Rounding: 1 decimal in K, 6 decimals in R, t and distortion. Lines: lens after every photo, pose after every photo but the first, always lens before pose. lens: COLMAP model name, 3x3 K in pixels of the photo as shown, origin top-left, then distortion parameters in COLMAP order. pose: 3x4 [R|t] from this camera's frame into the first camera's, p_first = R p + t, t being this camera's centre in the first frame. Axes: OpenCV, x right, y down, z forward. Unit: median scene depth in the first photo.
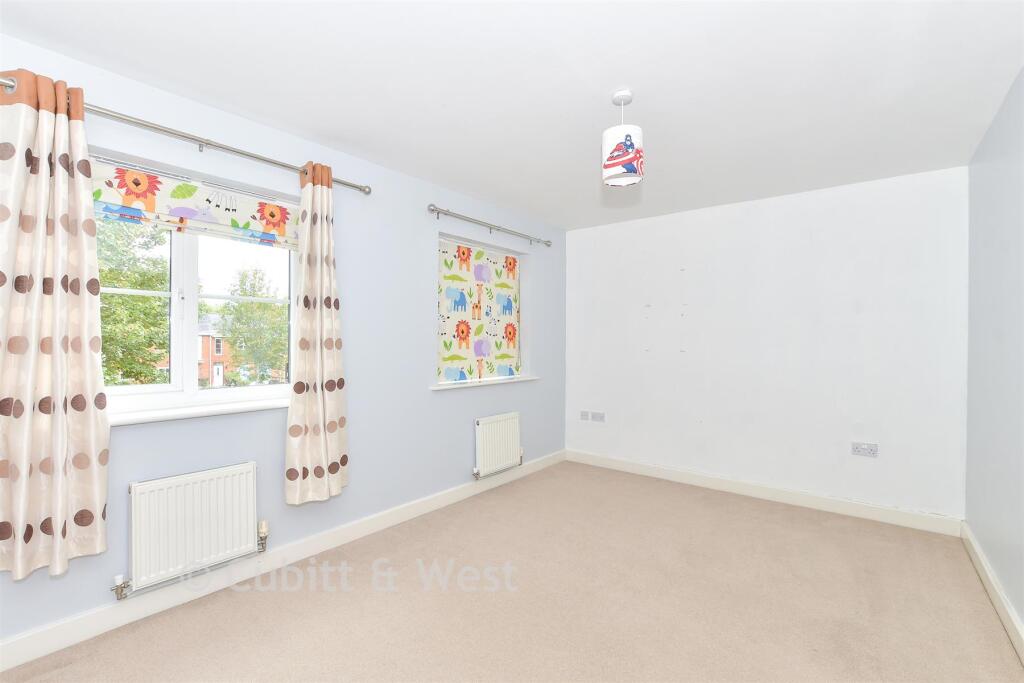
lens RADIAL K [[456.7, 0, 523.7], [0, 456.7, 341.5], [0, 0, 1]] dist [-0.000430, -0.008823]
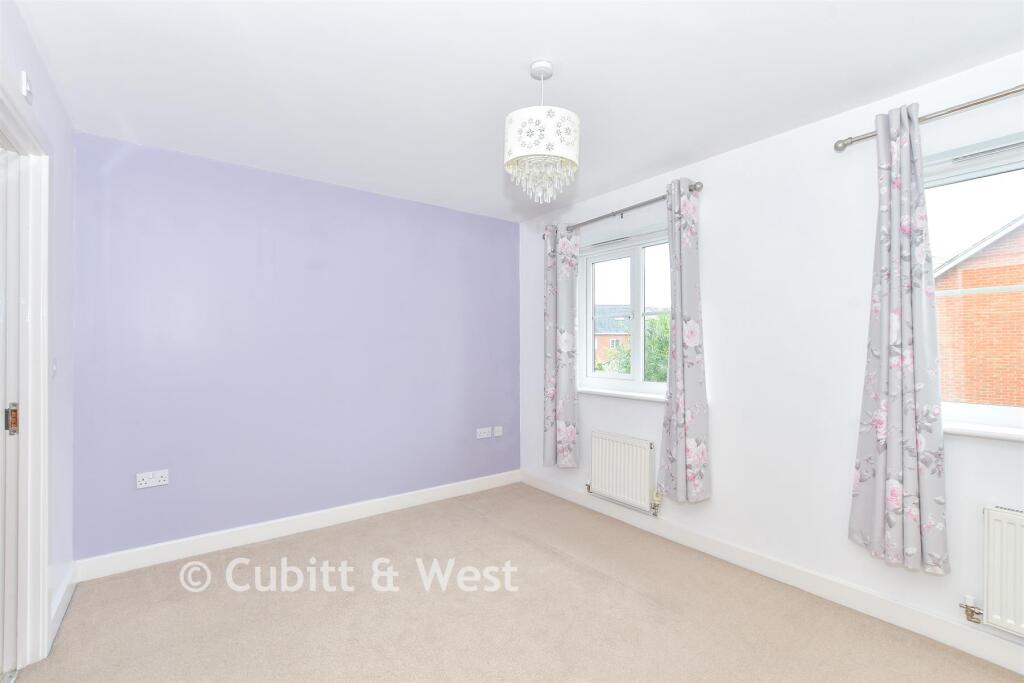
lens RADIAL K [[455.0, 0, 507.7], [0, 455.0, 341.8], [0, 0, 1]] dist [-0.001355, 0.000175]
pose [[-0.275424, -0.008753, -0.961283, 0.737518], [0.002820, 0.999947, -0.009913, -0.001735], [0.961319, -0.005441, -0.275385, 0.962443]]
